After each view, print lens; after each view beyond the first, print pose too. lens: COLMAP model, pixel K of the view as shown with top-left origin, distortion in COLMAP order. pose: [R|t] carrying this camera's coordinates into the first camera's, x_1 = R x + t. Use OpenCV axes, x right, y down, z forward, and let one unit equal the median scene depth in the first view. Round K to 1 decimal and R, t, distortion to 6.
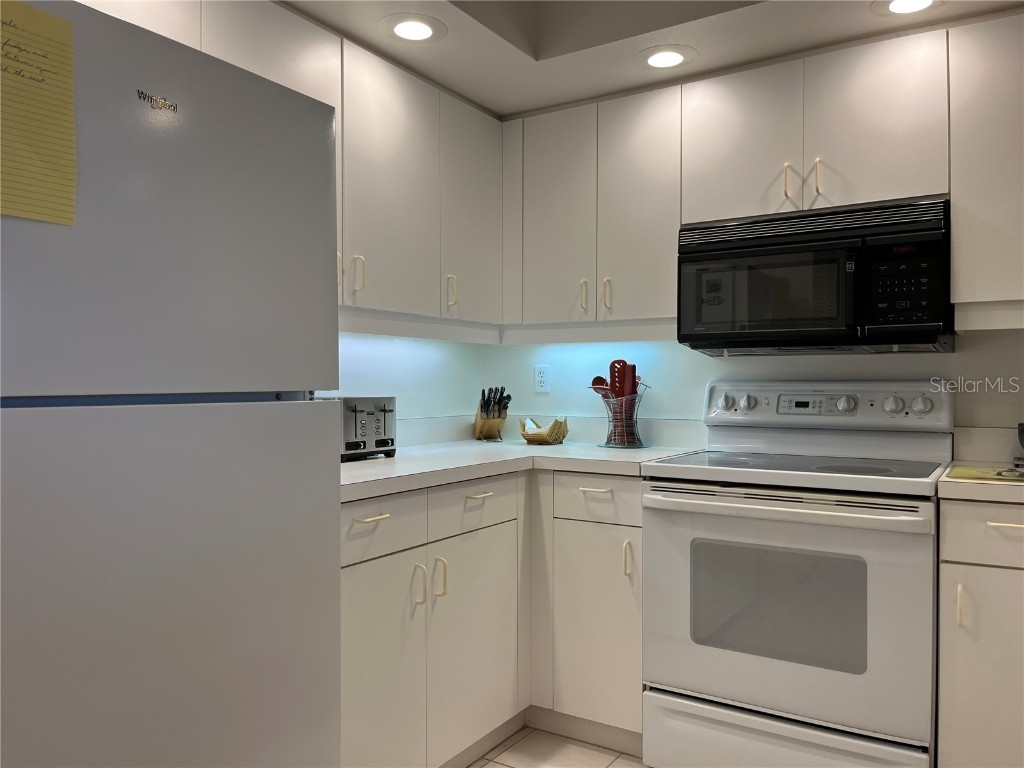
lens RADIAL K [[793.0, 0, 482.2], [0, 793.0, 383.8], [0, 0, 1]] dist [0.054994, -0.066987]
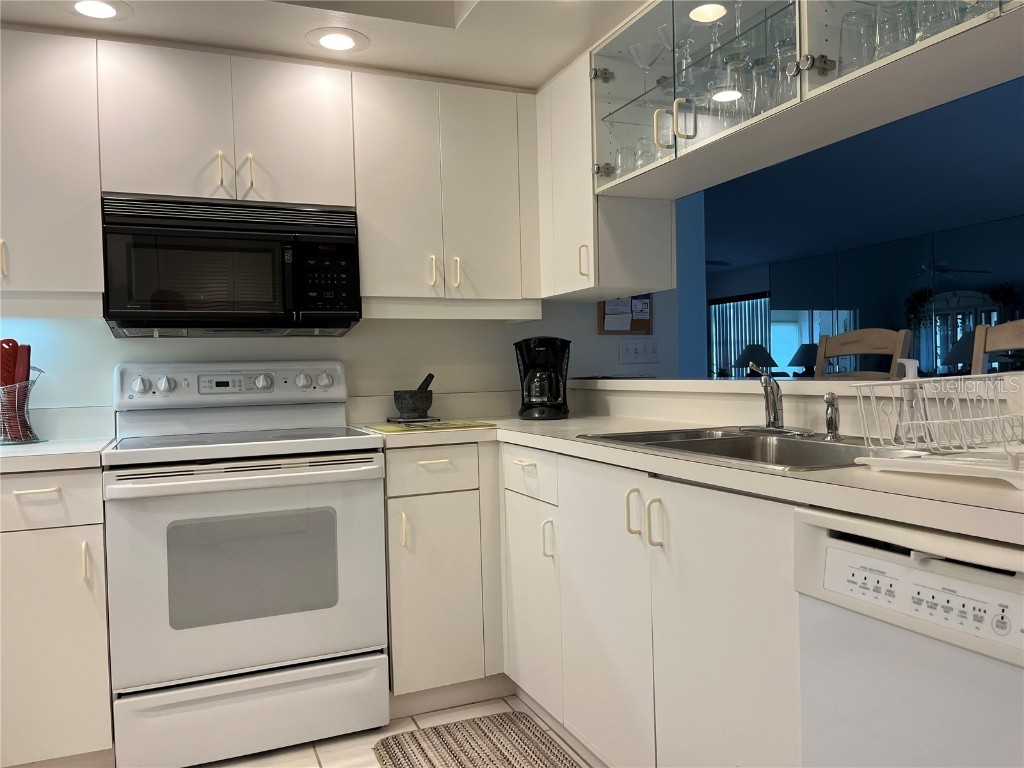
lens RADIAL K [[776.3, 0, 516.8], [0, 776.3, 383.6], [0, 0, 1]] dist [0.048384, -0.065492]
pose [[0.546645, -0.028653, 0.836874, -0.271647], [0.025529, 0.999520, 0.017547, 0.018656], [-0.836975, 0.011773, 0.547115, 0.121455]]
